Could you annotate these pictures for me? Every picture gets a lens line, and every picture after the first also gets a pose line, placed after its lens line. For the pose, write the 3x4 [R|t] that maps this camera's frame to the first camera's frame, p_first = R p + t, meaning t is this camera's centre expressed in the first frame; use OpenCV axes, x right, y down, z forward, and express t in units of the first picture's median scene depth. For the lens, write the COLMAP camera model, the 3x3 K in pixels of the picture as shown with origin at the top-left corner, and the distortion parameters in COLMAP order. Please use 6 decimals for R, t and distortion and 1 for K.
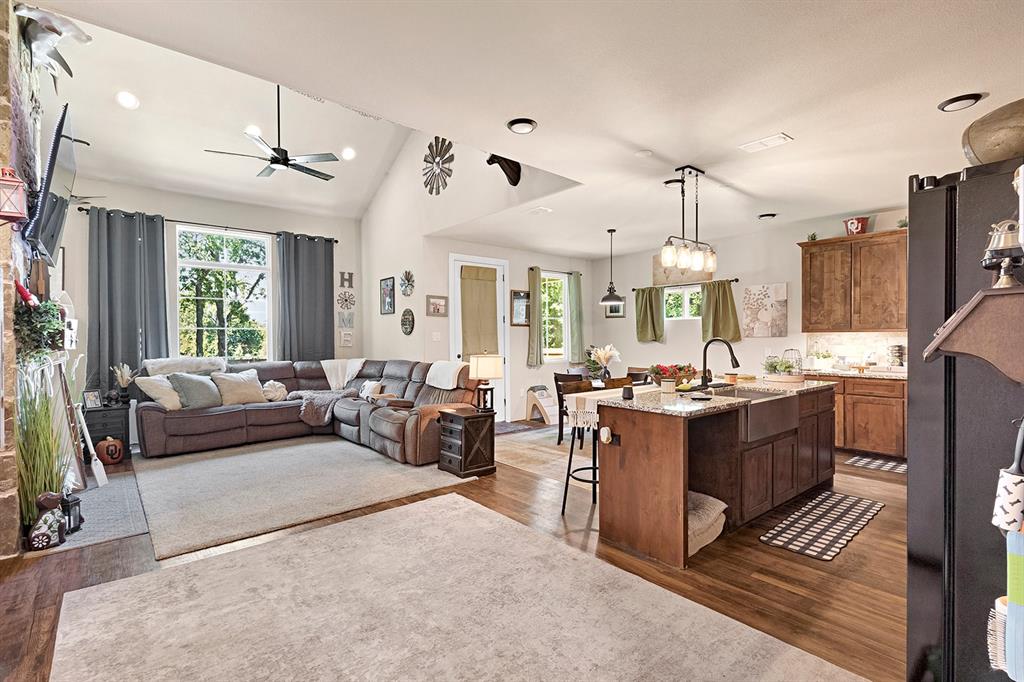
lens RADIAL K [[488.6, 0, 511.7], [0, 488.6, 340.5], [0, 0, 1]] dist [0.012922, -0.002880]
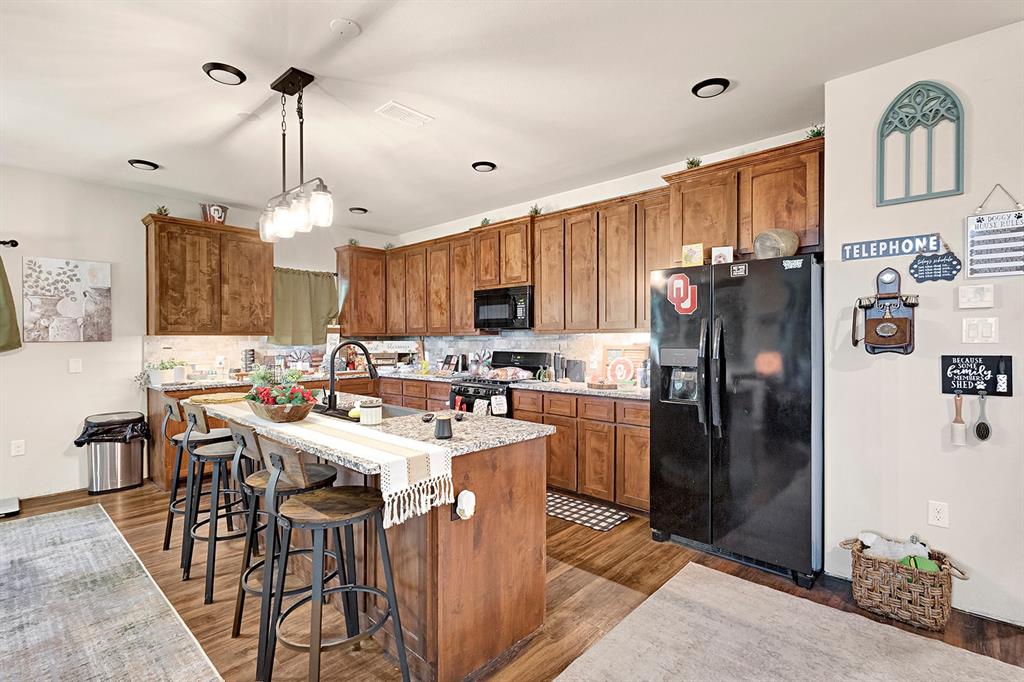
lens RADIAL K [[488.6, 0, 510.4], [0, 488.6, 343.5], [0, 0, 1]] dist [0.012922, -0.002880]
pose [[-0.133983, -0.004845, 0.990972, -0.234970], [0.012879, 0.999895, 0.006630, -0.001864], [-0.990900, 0.013651, -0.133906, 0.605492]]
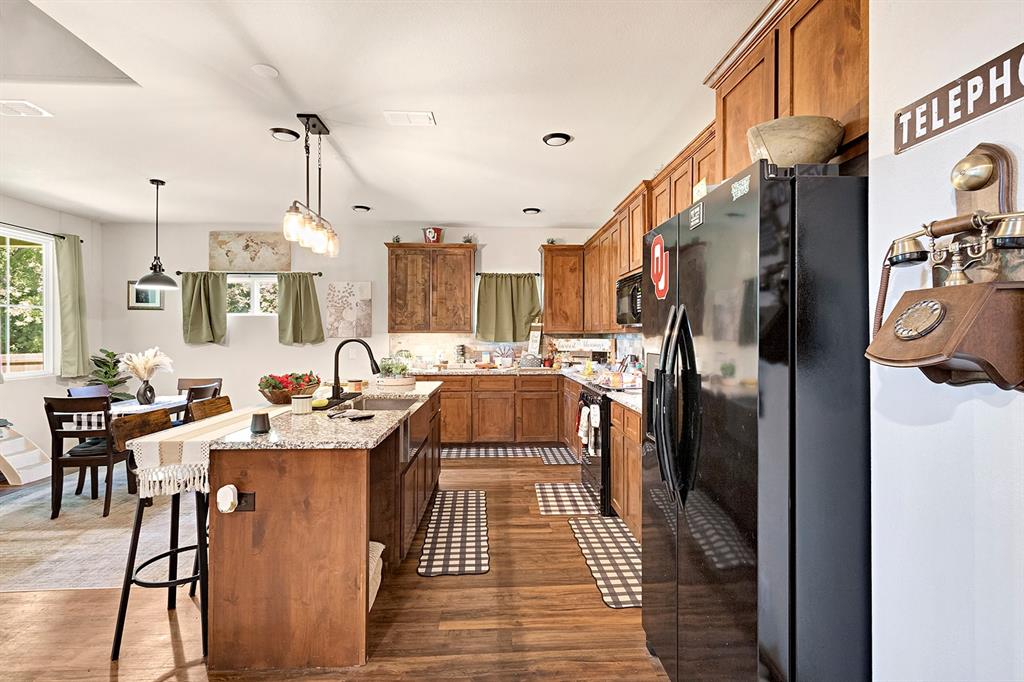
lens RADIAL K [[488.6, 0, 515.4], [0, 488.6, 336.3], [0, 0, 1]] dist [0.012922, -0.002880]
pose [[0.605904, 0.004793, 0.795523, -0.044667], [0.003246, 0.999959, -0.008497, -0.000445], [-0.795531, 0.007730, 0.605863, 0.205364]]
